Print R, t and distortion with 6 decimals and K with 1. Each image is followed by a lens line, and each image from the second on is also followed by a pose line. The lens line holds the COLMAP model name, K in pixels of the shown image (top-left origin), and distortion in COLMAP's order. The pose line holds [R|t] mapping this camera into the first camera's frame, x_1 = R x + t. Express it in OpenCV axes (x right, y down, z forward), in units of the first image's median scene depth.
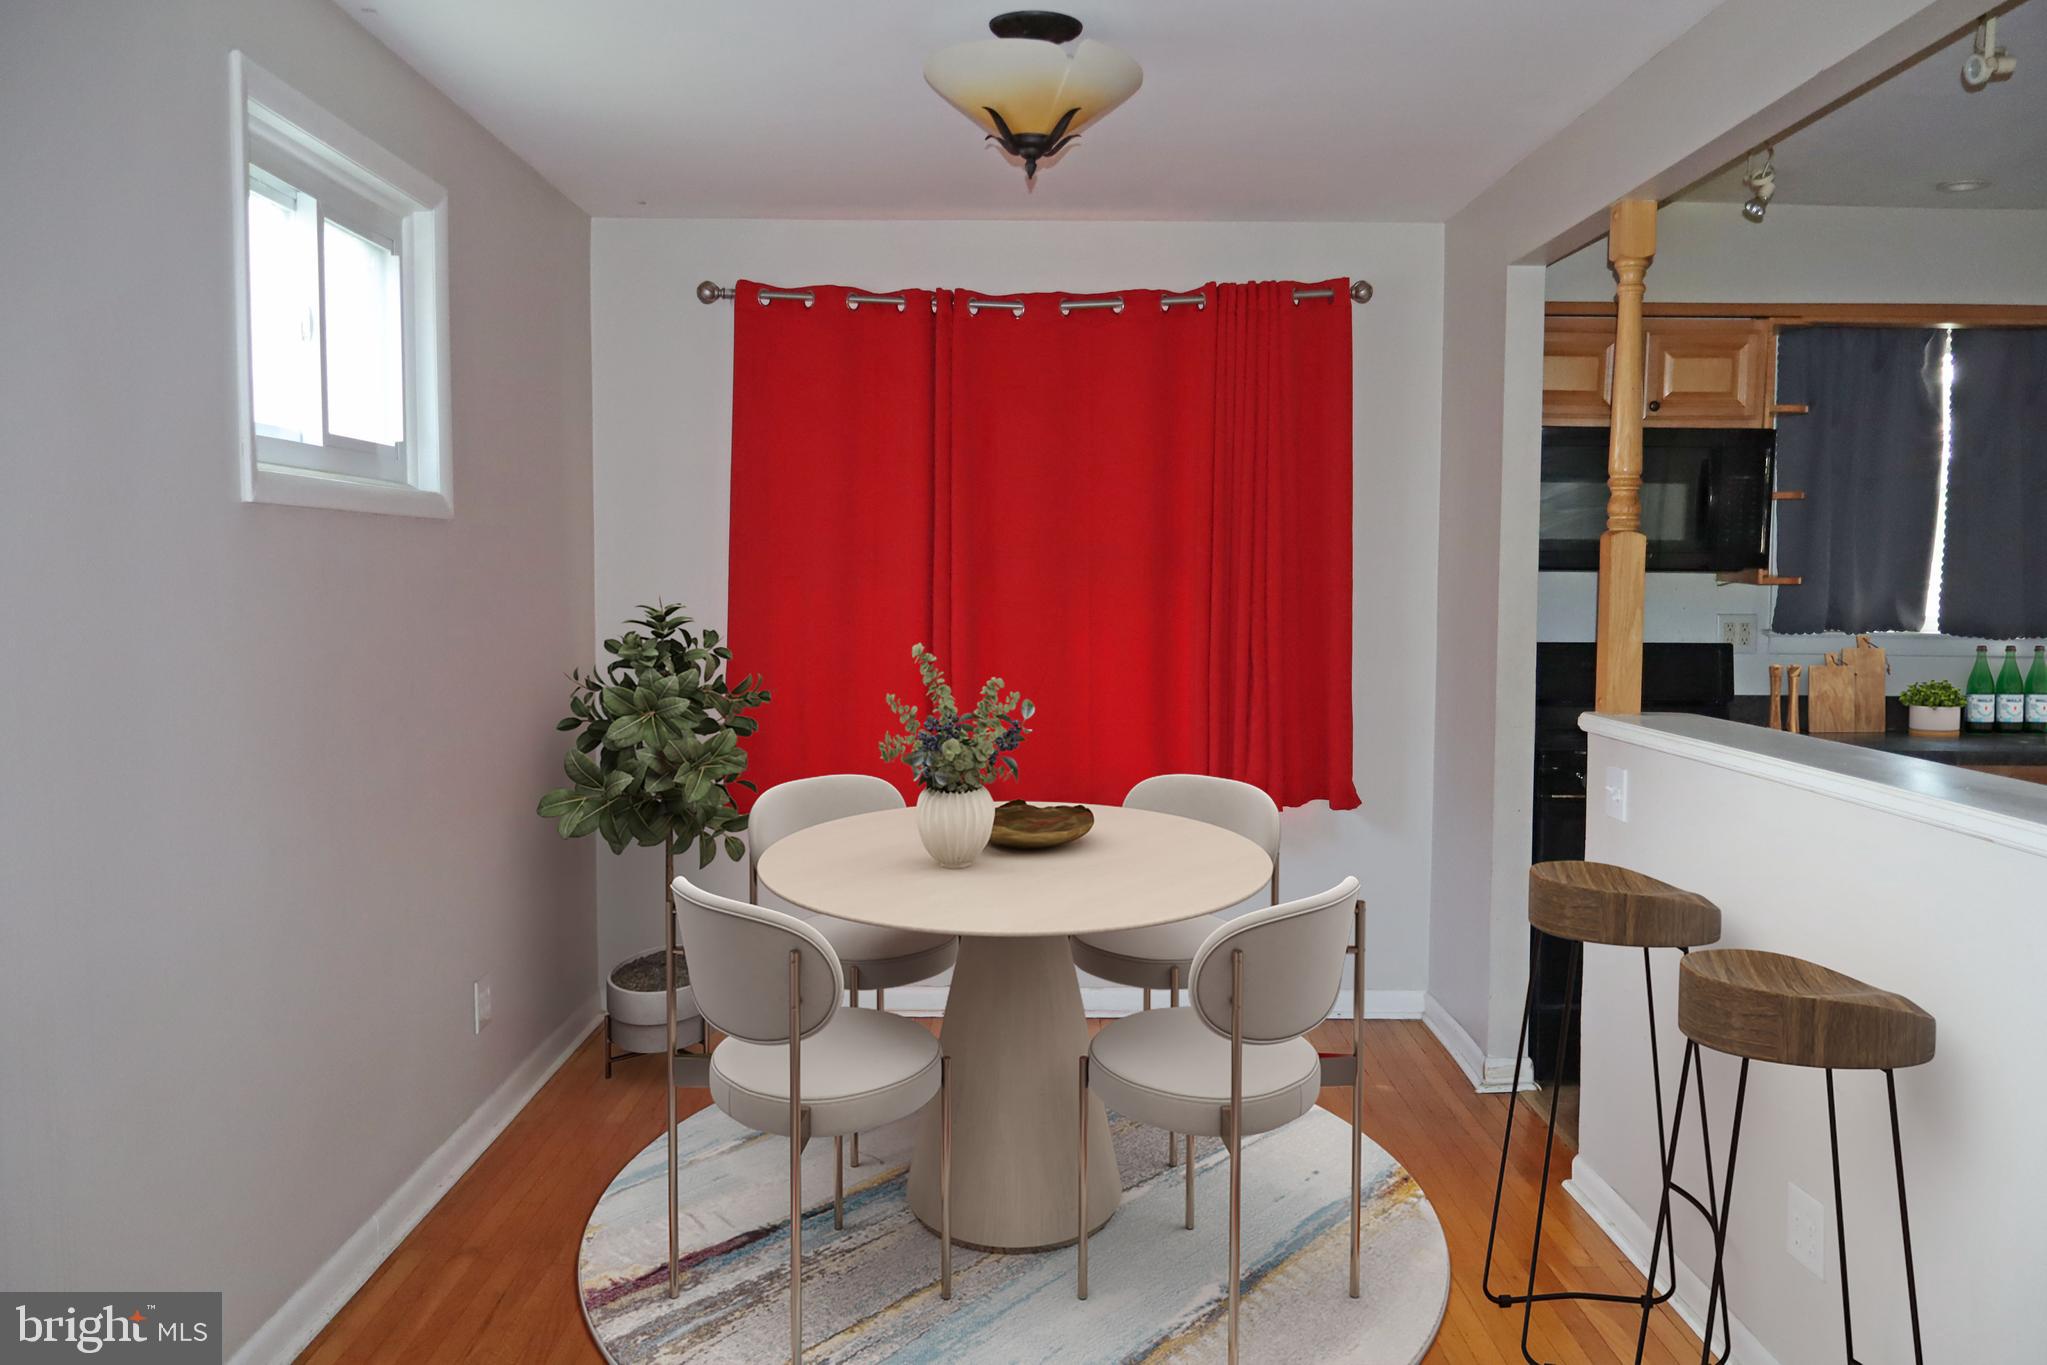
lens RADIAL K [[1708.2, 0, 1028.6], [0, 1708.2, 681.2], [0, 0, 1]] dist [-0.028785, 0.030693]
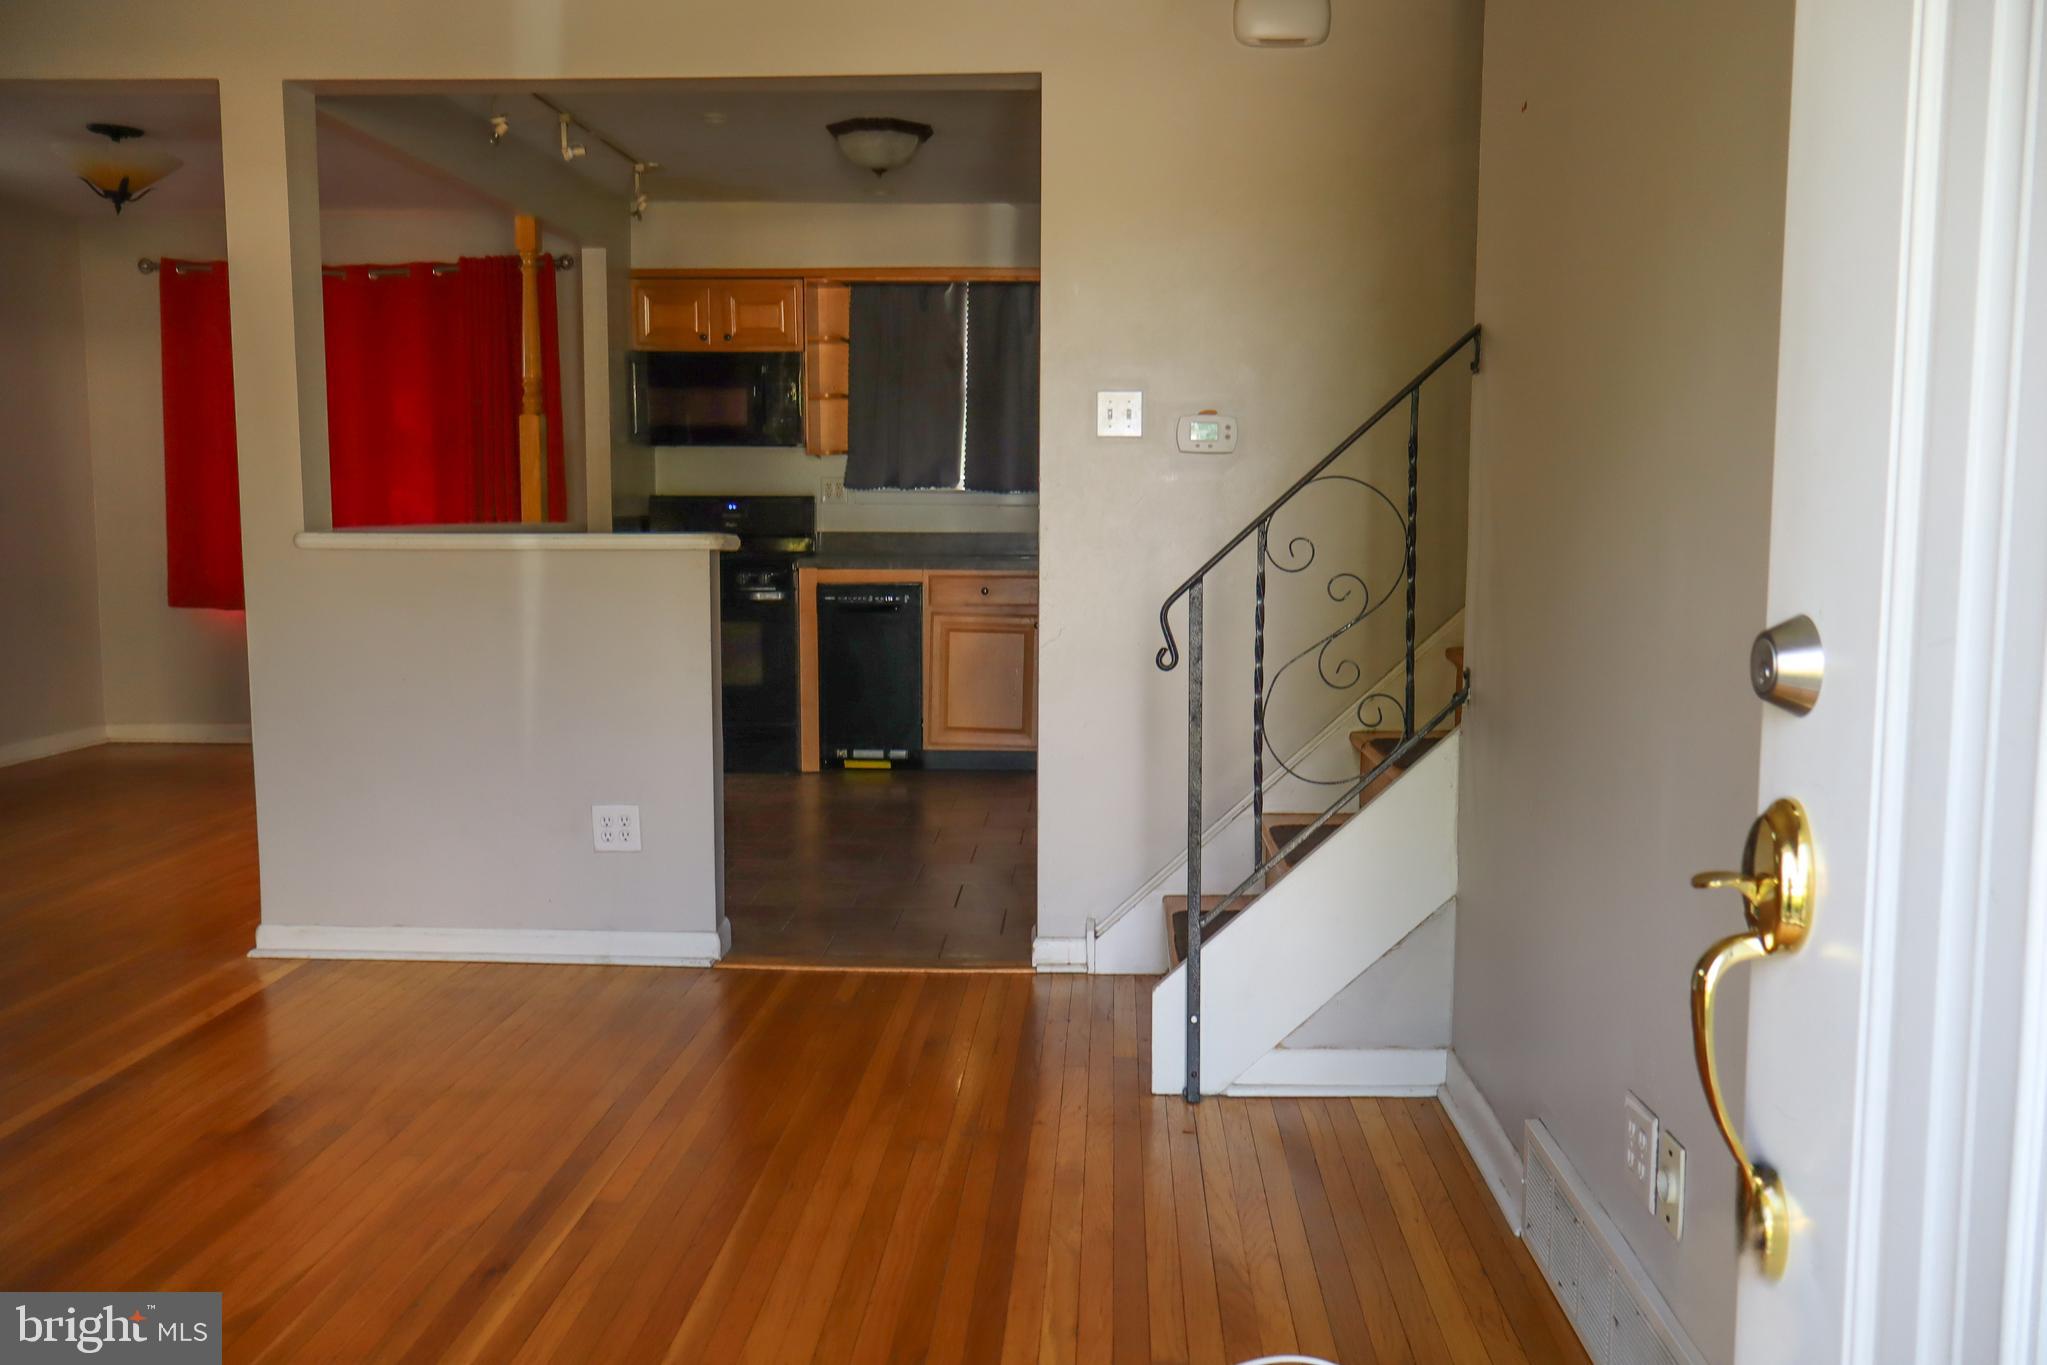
lens RADIAL K [[1708.2, 0, 1015.9], [0, 1708.2, 684.4], [0, 0, 1]] dist [-0.028785, 0.030693]
pose [[0.998769, 0.006950, -0.049114, 0.672608], [-0.004801, 0.999031, 0.043750, 0.077875], [0.049370, -0.043461, 0.997835, -0.503443]]
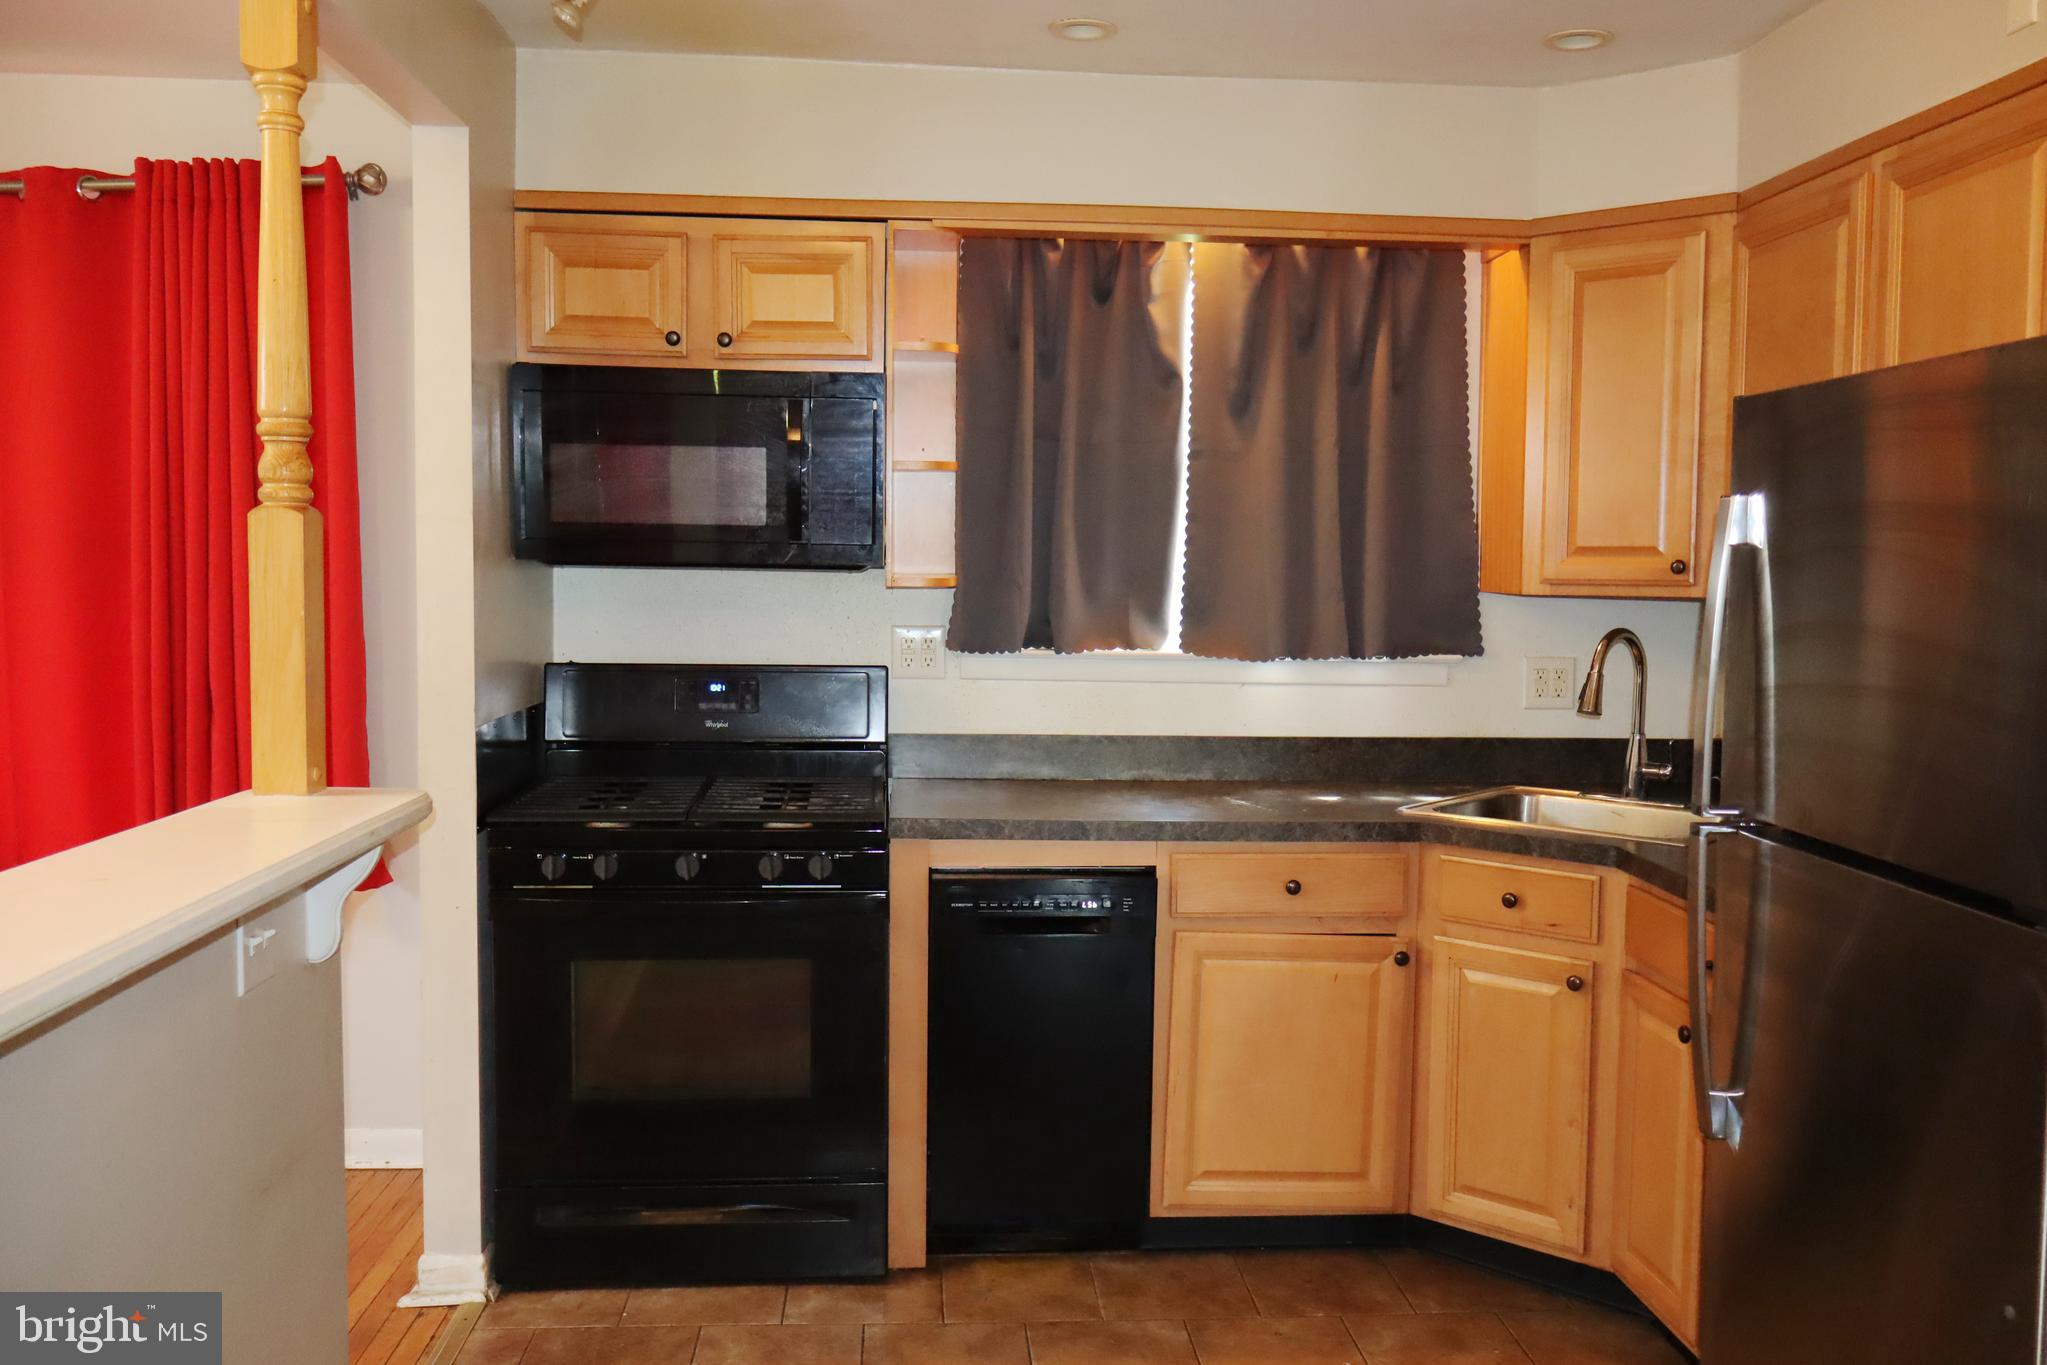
lens RADIAL K [[1708.2, 0, 1034.6], [0, 1708.2, 680.7], [0, 0, 1]] dist [-0.028785, 0.030693]
pose [[0.997136, 0.005944, 0.075392, 0.425944], [-0.006671, 0.999934, 0.009394, -0.023143], [-0.075332, -0.009870, 0.997110, 0.254364]]
